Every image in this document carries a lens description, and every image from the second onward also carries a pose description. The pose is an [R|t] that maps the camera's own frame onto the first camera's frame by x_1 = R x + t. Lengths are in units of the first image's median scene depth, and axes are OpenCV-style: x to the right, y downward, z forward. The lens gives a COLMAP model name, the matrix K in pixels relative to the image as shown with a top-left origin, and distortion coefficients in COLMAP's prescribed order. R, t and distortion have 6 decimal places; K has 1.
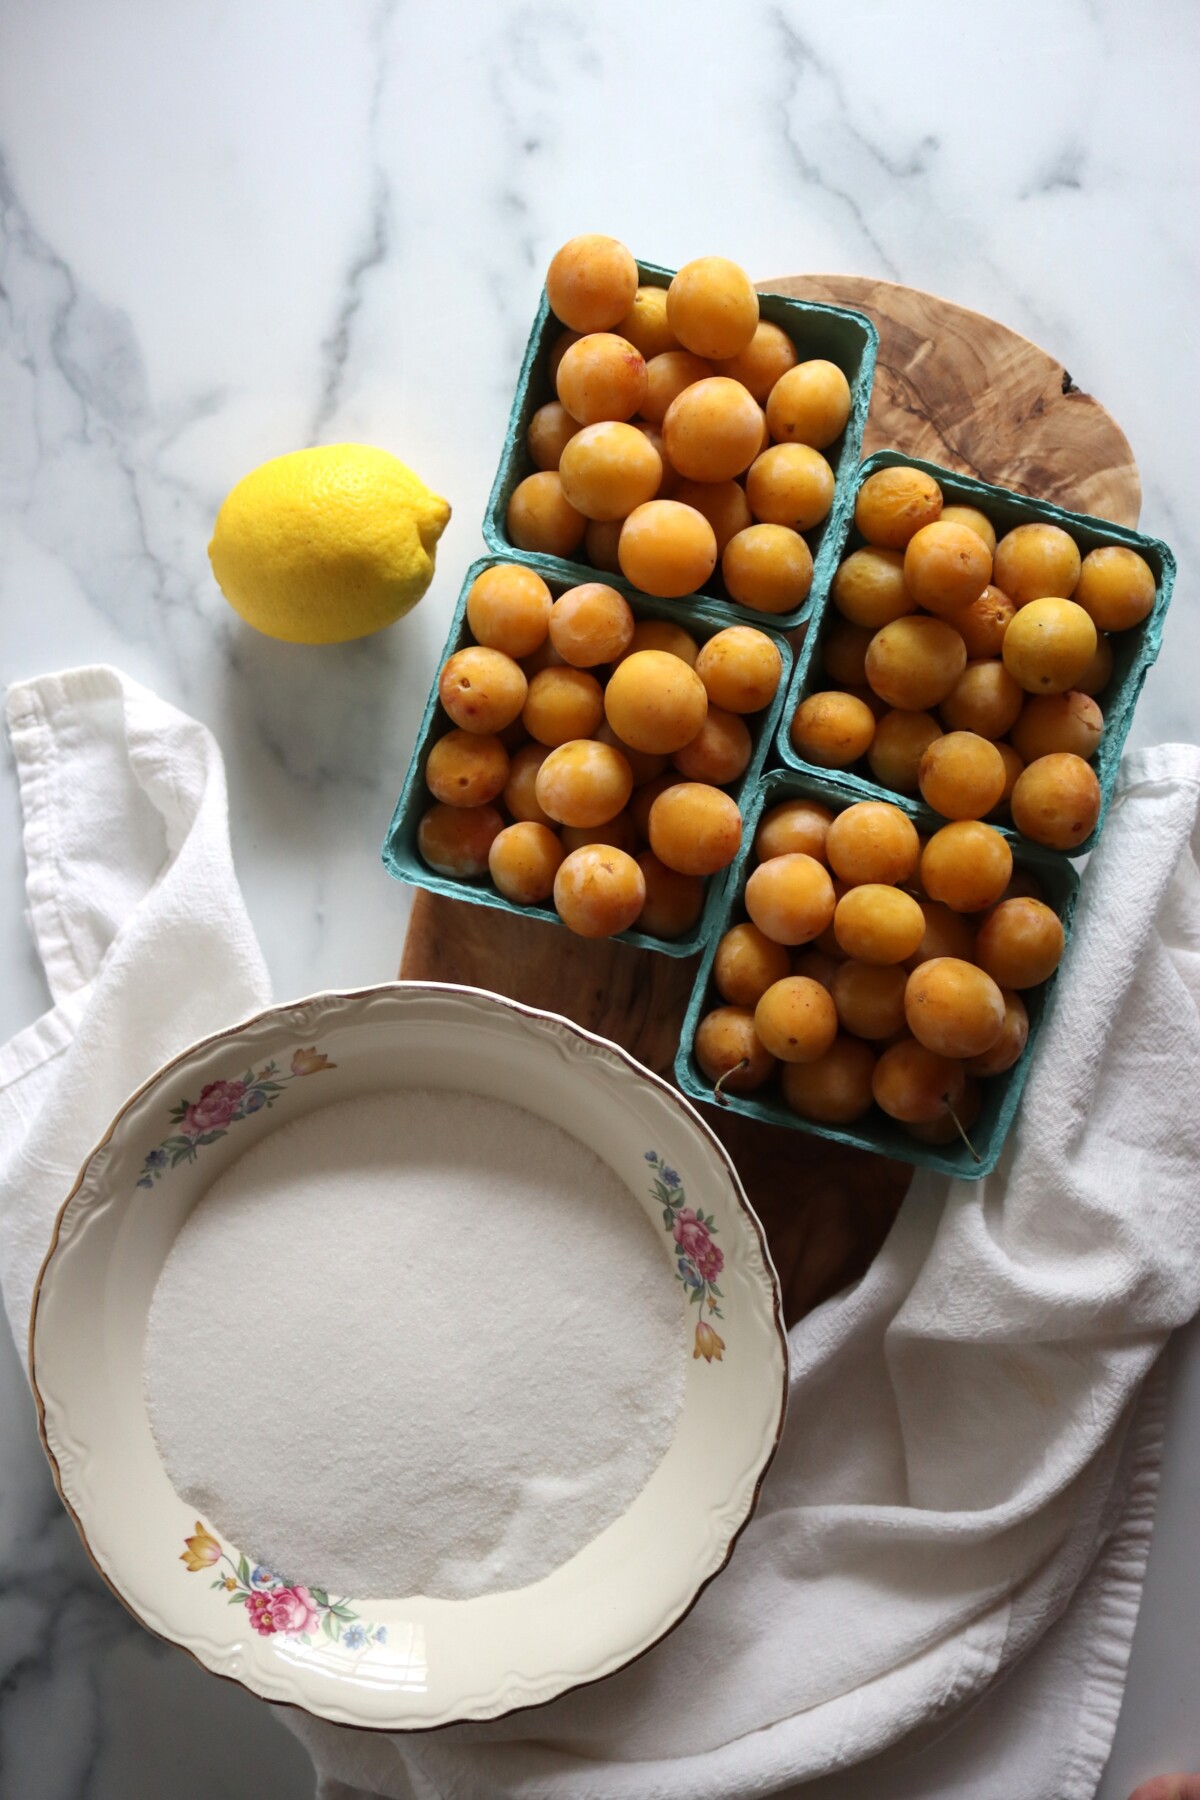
lens RADIAL K [[1477.4, 0, 601.0], [0, 1477.4, 917.2], [0, 0, 1]] dist [-0.144086, 0.101949]
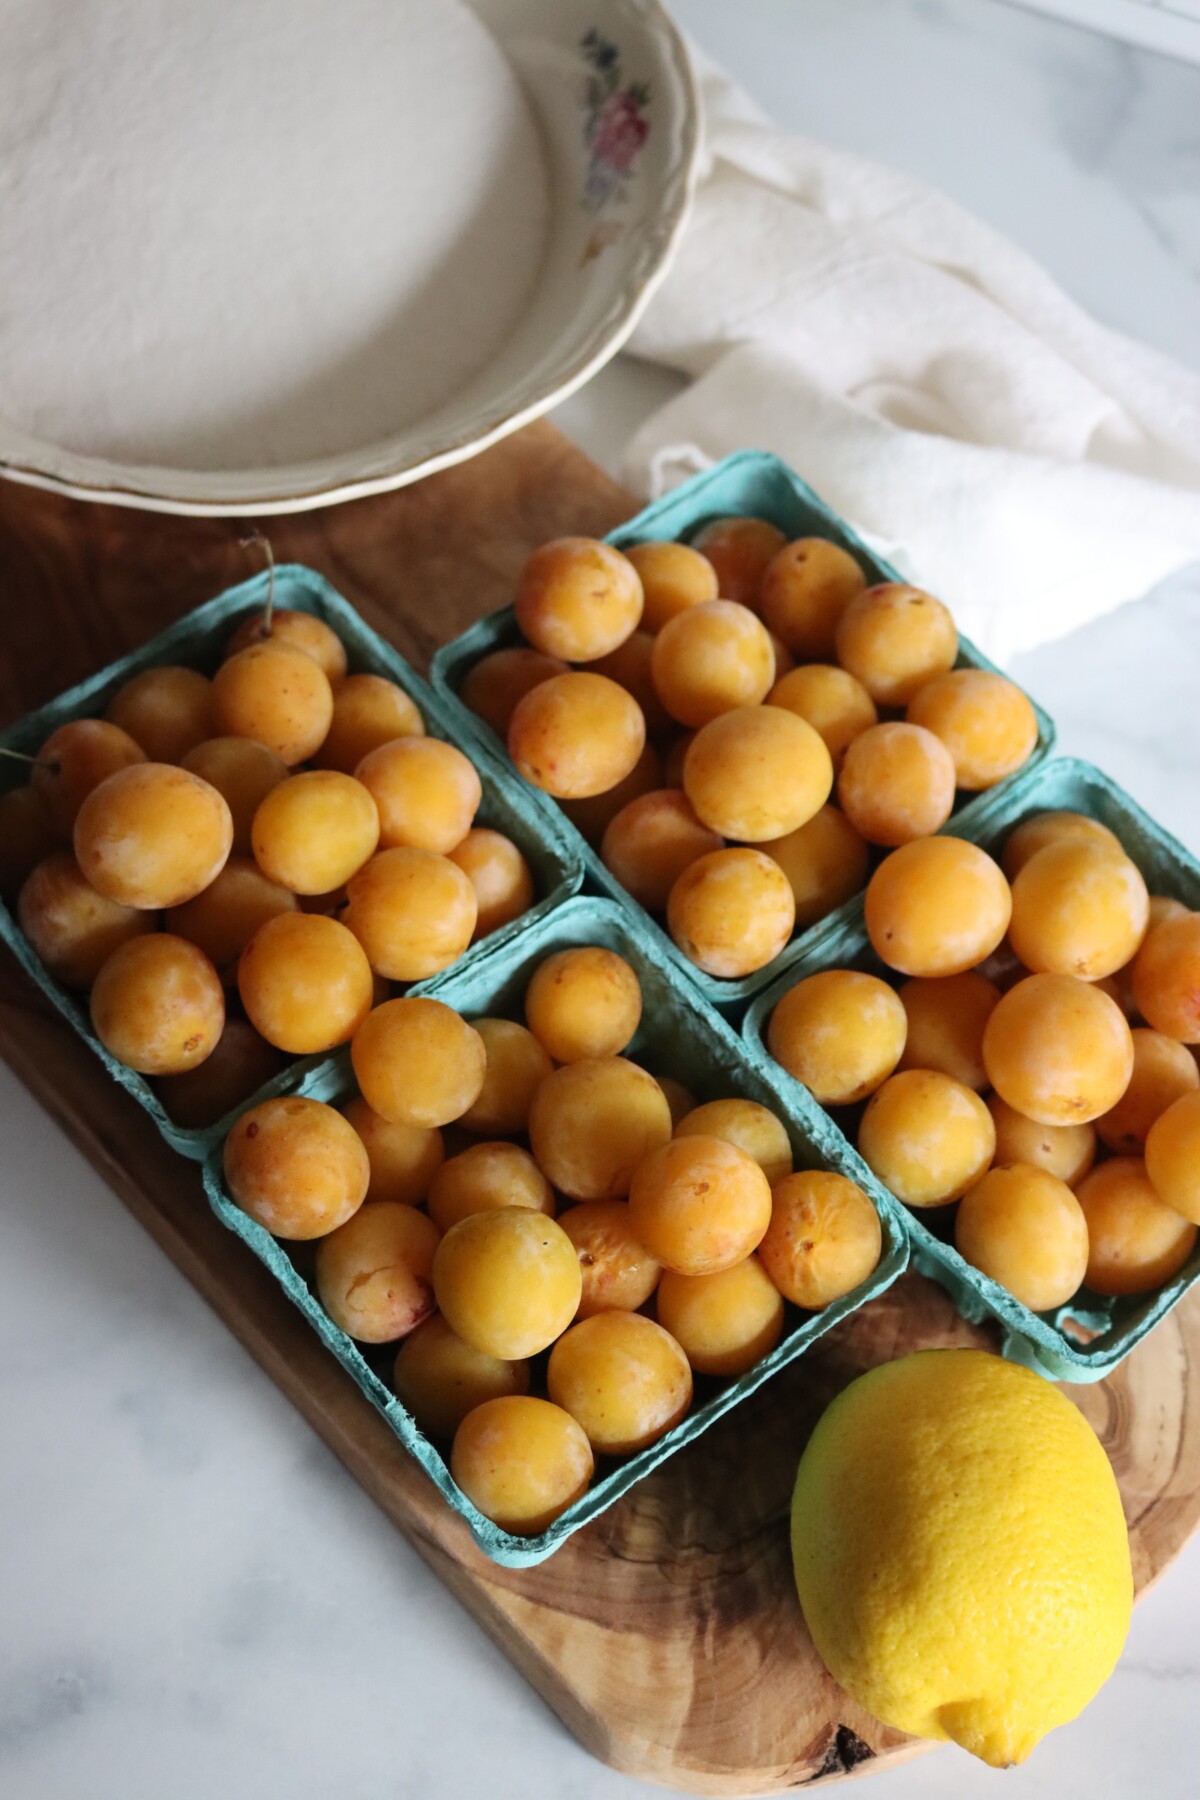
lens RADIAL K [[2659.8, 0, 603.2], [0, 2659.8, 929.3], [0, 0, 1]] dist [-0.044694, 0.061877]
pose [[-0.548971, 0.725276, -0.415457, 0.643294], [-0.833041, -0.515413, 0.200979, -0.368588], [-0.068367, 0.456424, 0.887132, -0.090710]]
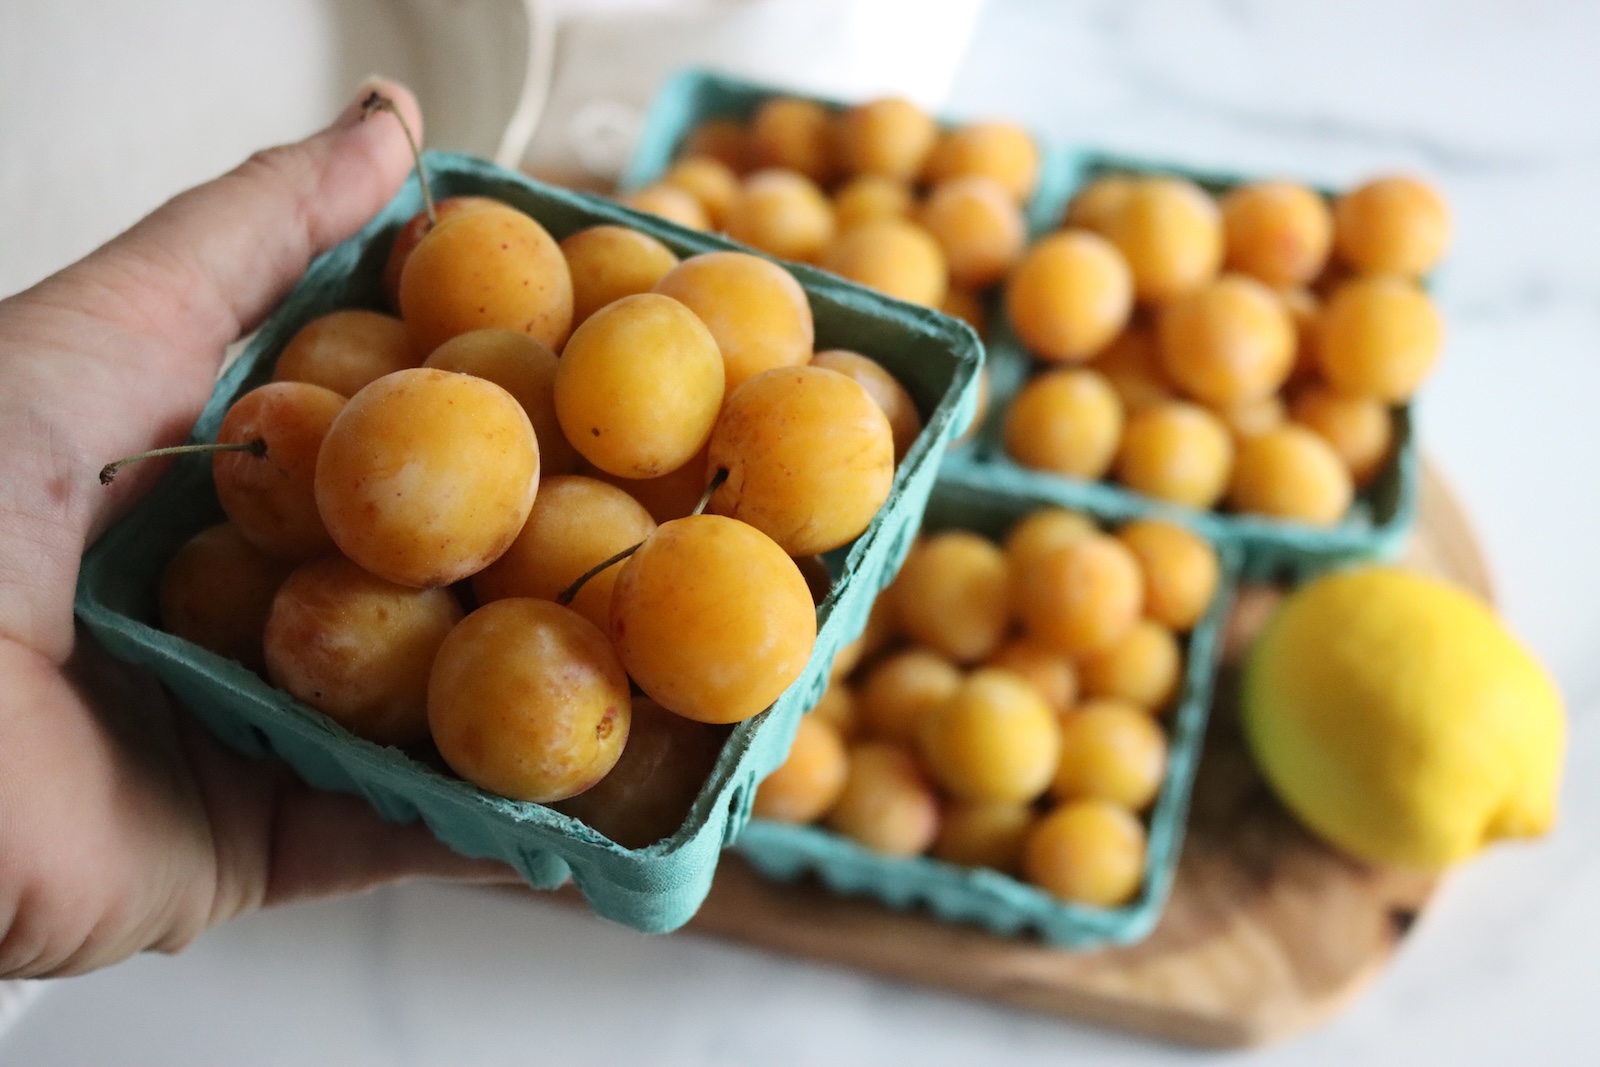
lens RADIAL K [[2364.2, 0, 800.0], [0, 2364.2, 533.5], [0, 0, 1]] dist [-0.044694, 0.061877]
pose [[0.030544, 0.871759, -0.488981, 0.784008], [-0.999533, 0.026547, -0.015108, -0.075731], [-0.000190, 0.489214, 0.872164, -0.085686]]
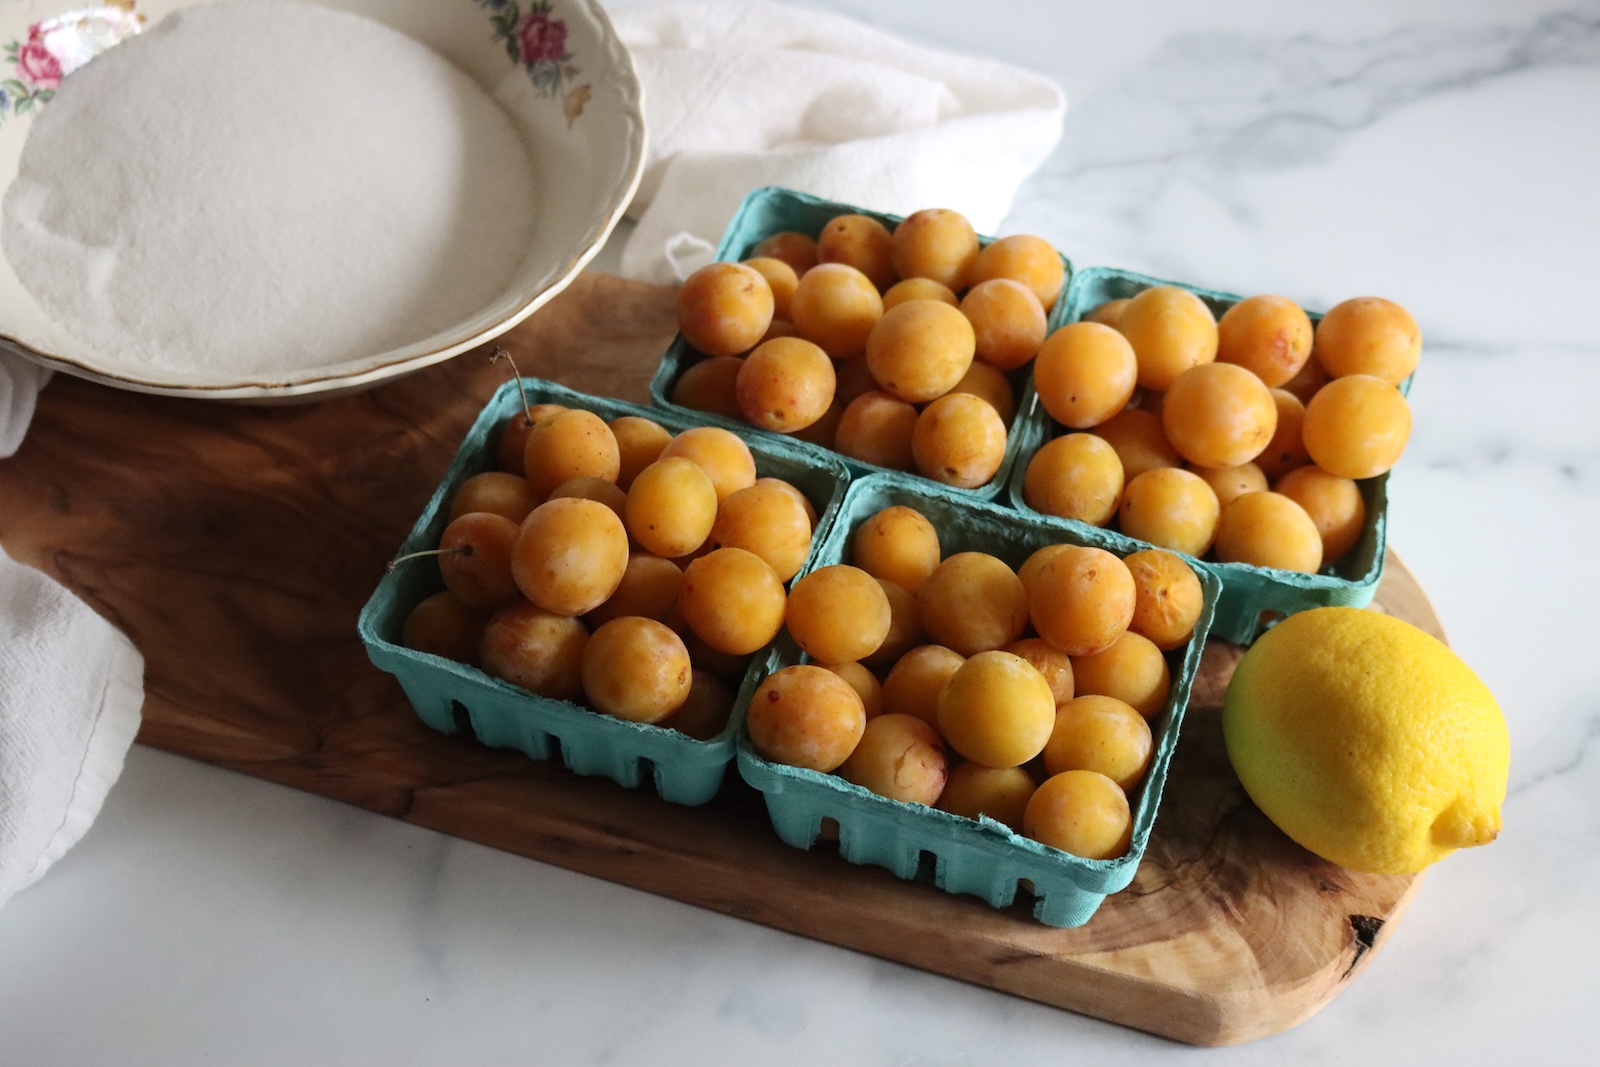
lens RADIAL K [[2307.3, 0, 800.0], [0, 2307.3, 533.5], [0, 0, 1]] dist [-0.031339, -0.044020]
pose [[-0.031365, 0.757226, -0.652400, 1.069909], [-0.998802, -0.048269, -0.008005, -0.060020], [-0.037552, 0.651367, 0.757833, -0.047050]]
